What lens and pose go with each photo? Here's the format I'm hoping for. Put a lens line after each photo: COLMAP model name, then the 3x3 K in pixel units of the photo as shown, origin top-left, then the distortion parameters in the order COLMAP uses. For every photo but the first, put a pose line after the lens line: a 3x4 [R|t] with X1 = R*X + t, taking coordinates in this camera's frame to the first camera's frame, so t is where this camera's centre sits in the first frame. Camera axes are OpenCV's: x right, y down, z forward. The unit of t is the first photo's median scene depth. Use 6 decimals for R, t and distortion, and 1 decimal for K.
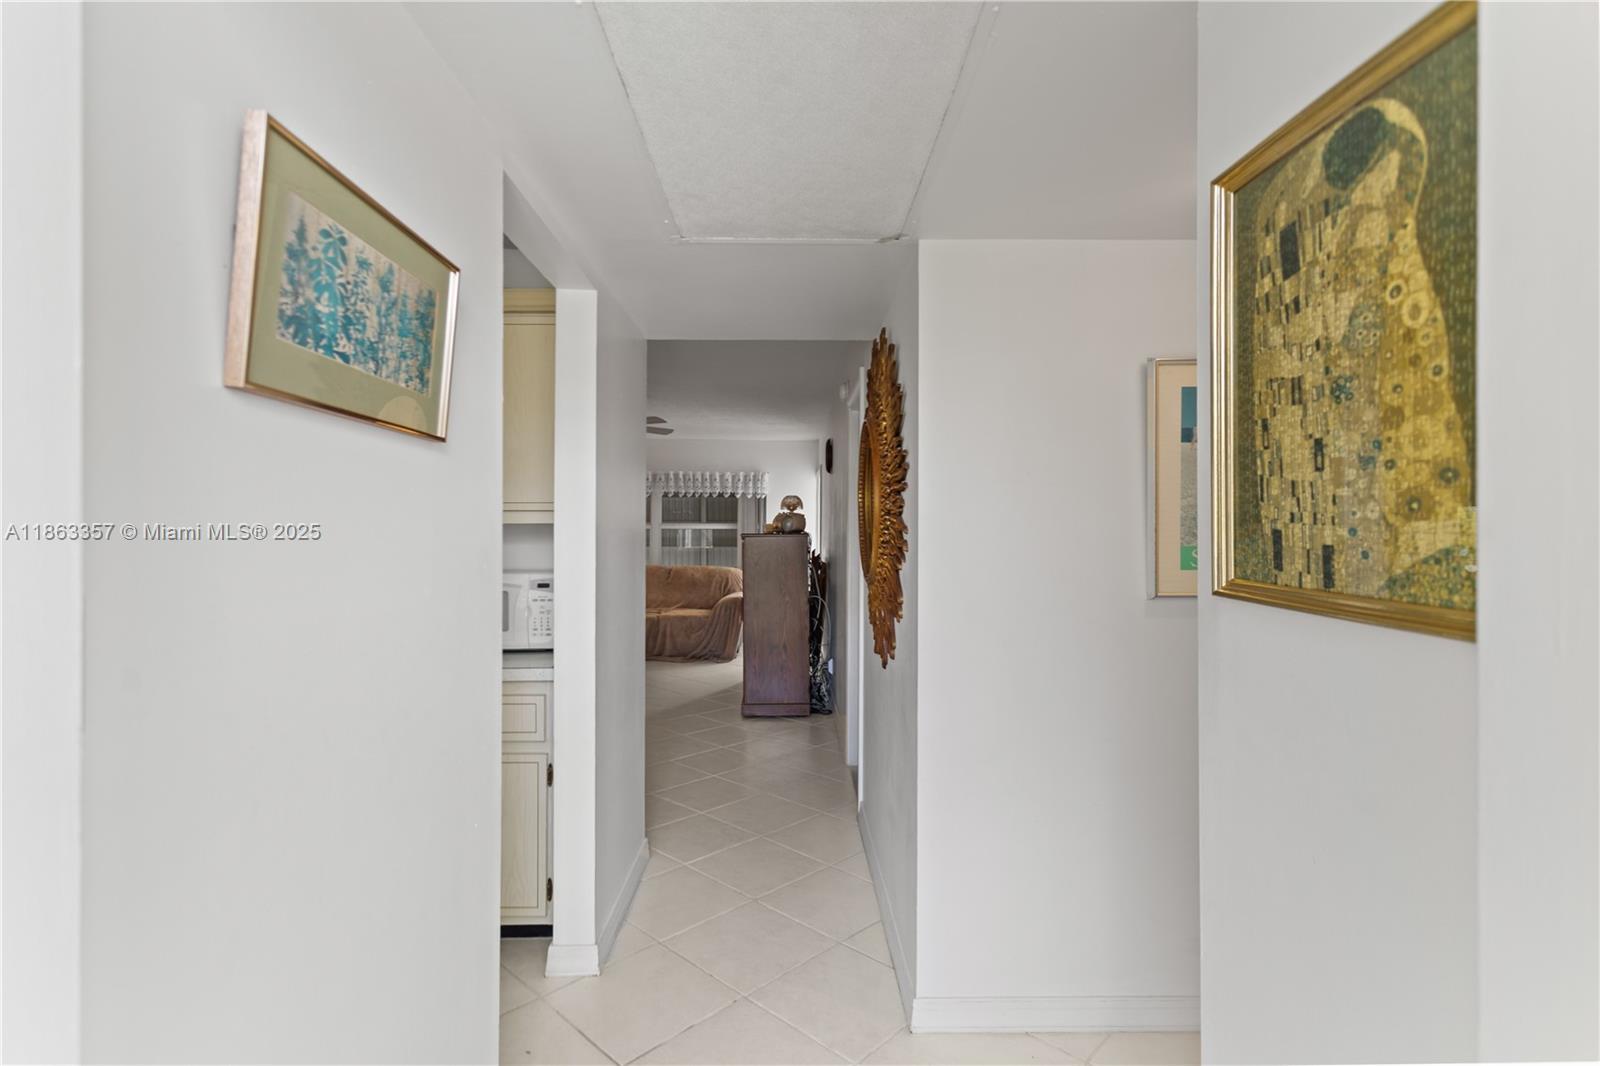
lens RADIAL K [[800.9, 0, 800.1], [0, 800.9, 528.2], [0, 0, 1]] dist [0.001339, 0.002172]
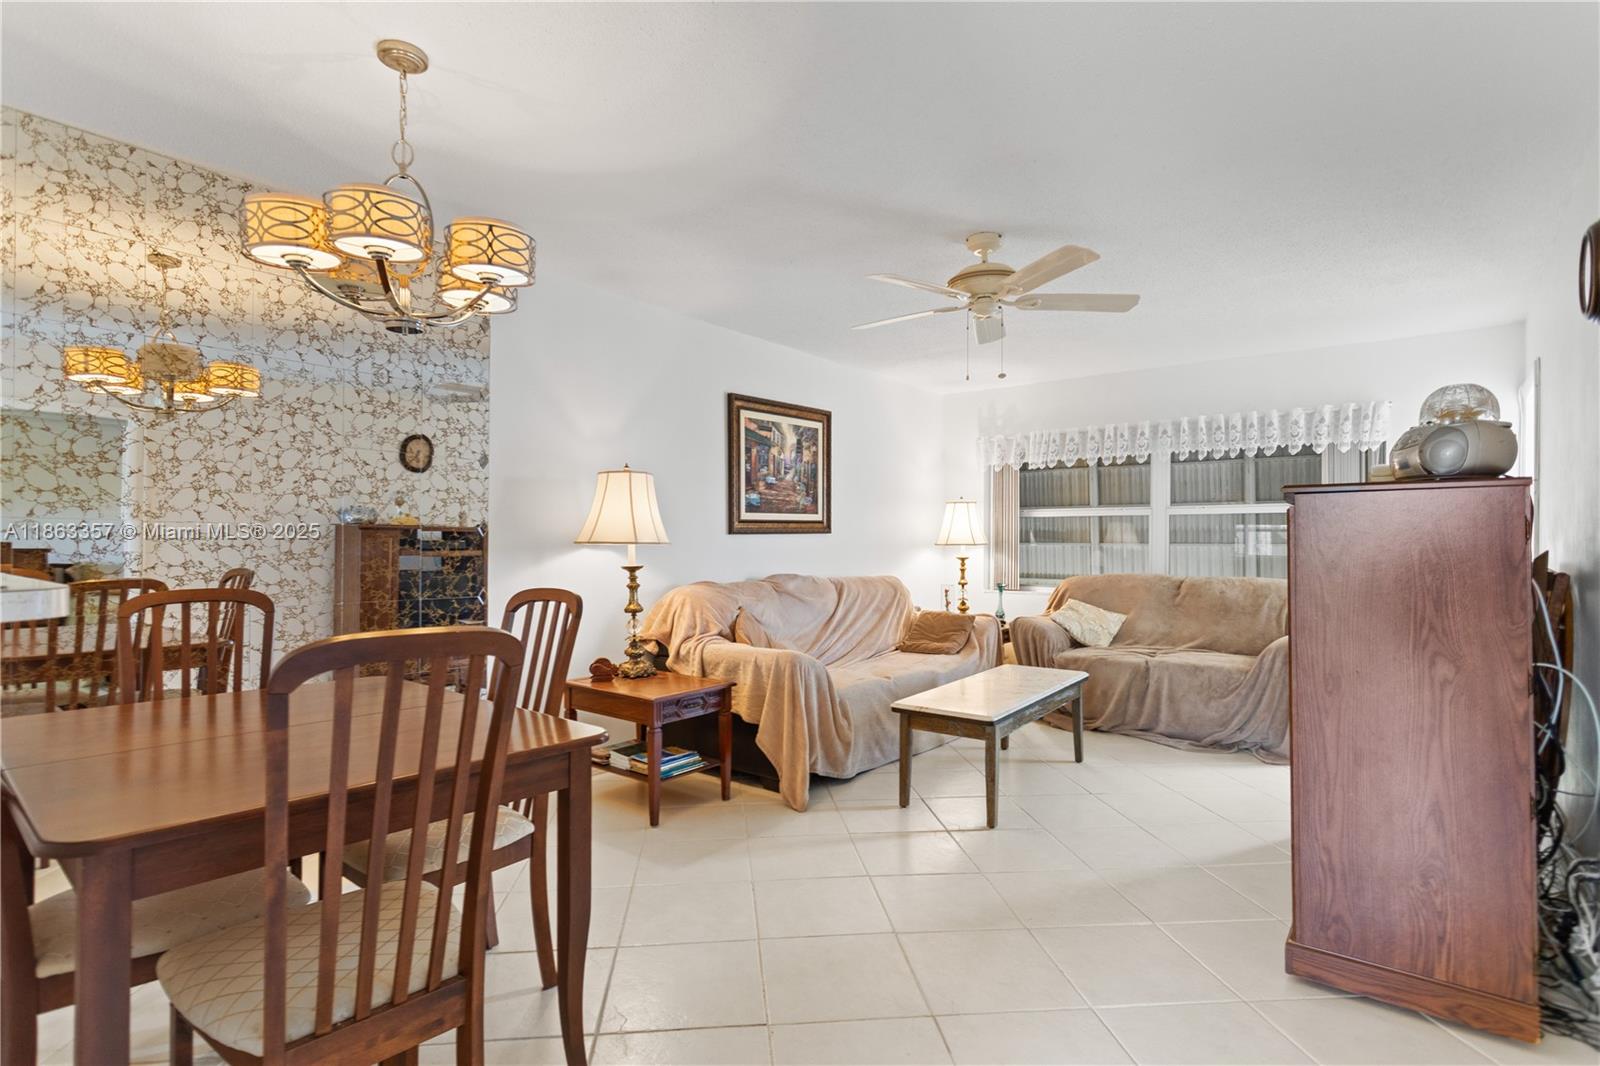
lens RADIAL K [[800.9, 0, 767.7], [0, 800.9, 540.6], [0, 0, 1]] dist [0.001339, 0.002172]
pose [[0.758849, -0.003894, -0.651255, -0.008287], [0.004999, 0.999987, -0.000154, 0.021260], [0.651247, -0.003139, 0.758859, 0.376818]]
